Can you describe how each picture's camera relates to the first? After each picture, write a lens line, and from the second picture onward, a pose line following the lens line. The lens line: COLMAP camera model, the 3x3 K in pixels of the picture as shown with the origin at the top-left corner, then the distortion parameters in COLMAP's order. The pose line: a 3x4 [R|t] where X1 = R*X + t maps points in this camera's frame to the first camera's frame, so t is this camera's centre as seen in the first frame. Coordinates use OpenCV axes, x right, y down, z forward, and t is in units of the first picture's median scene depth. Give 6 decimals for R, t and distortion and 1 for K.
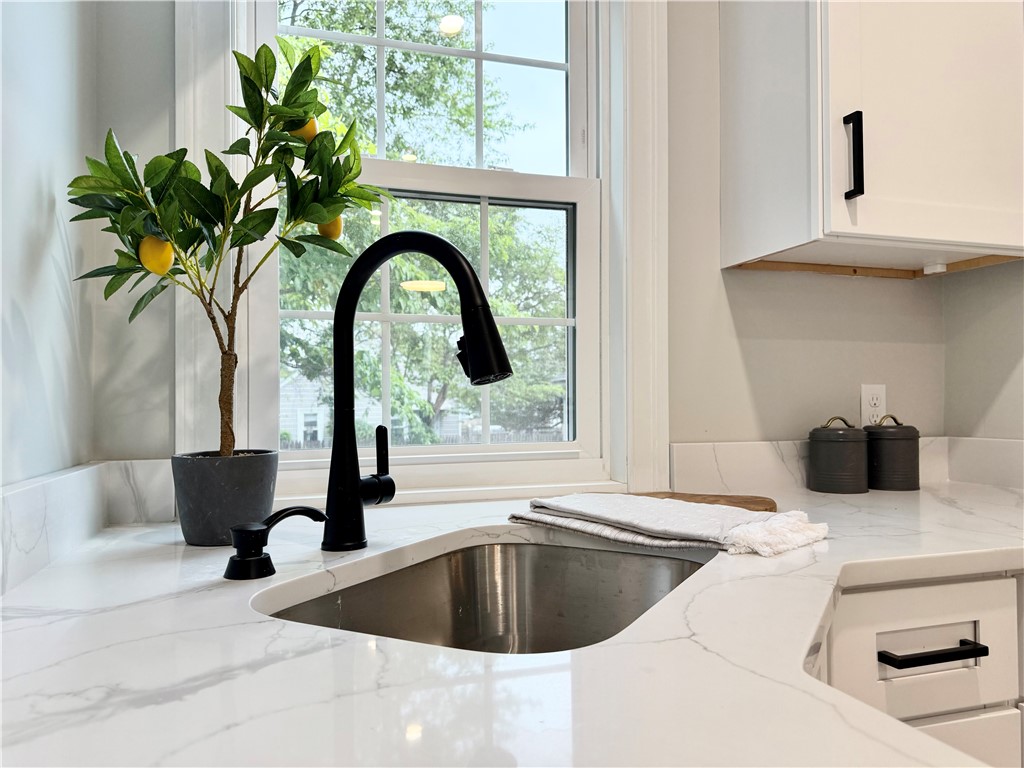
lens RADIAL K [[723.5, 0, 504.7], [0, 723.5, 385.0], [0, 0, 1]] dist [0.073293, -0.091204]
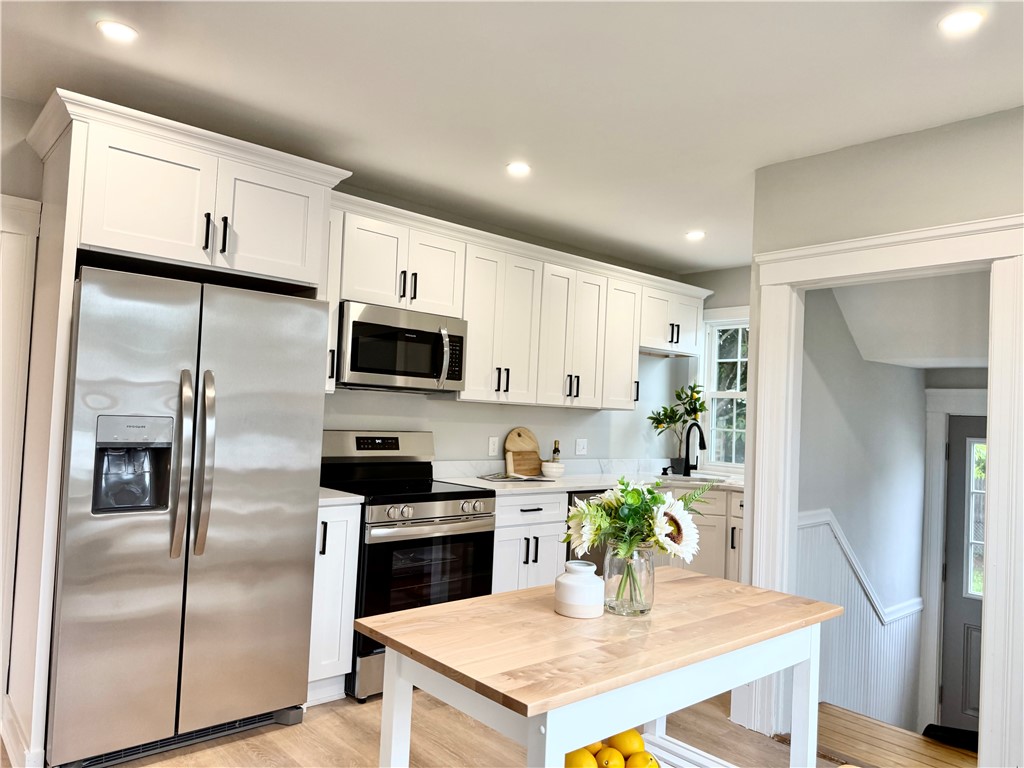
lens RADIAL K [[723.5, 0, 504.7], [0, 723.5, 383.3], [0, 0, 1]] dist [0.073293, -0.091204]
pose [[0.416001, -0.008945, -0.909320, 4.108677], [-0.020303, 0.999611, -0.019122, -0.346943], [0.909137, 0.026417, 0.415658, -2.522963]]
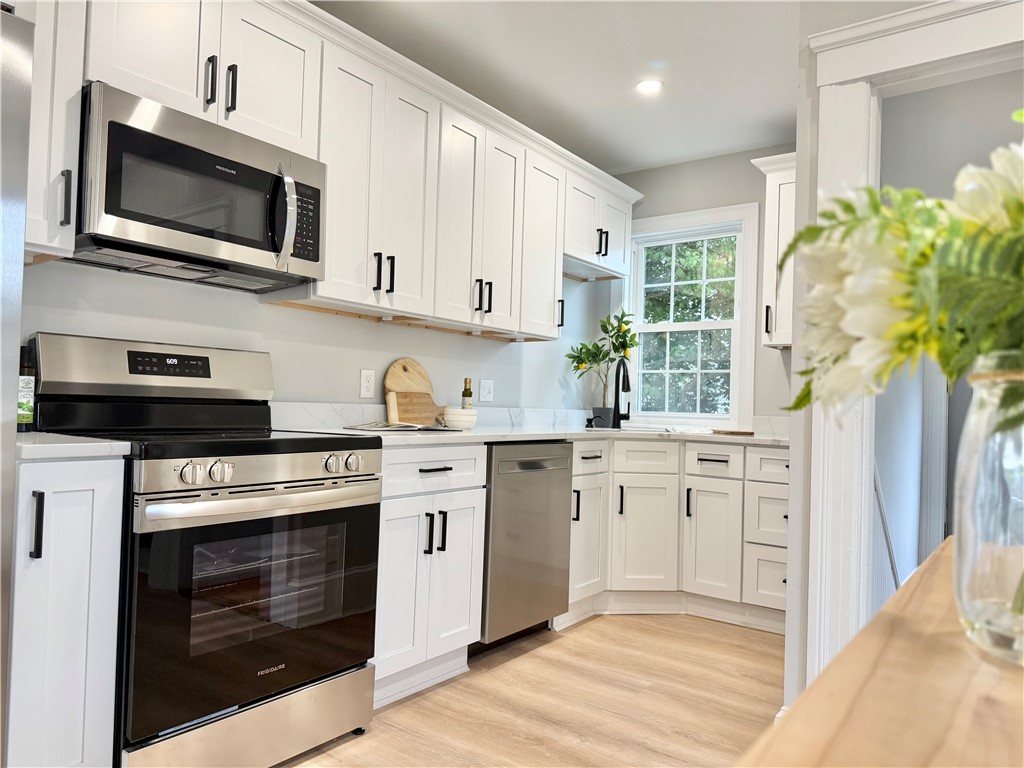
lens RADIAL K [[723.5, 0, 512.5], [0, 723.5, 388.6], [0, 0, 1]] dist [0.073293, -0.091204]
pose [[0.603601, 0.007801, -0.797248, 2.743230], [-0.010485, 0.999943, 0.001847, -0.025209], [0.797218, 0.007244, 0.603648, -2.042625]]
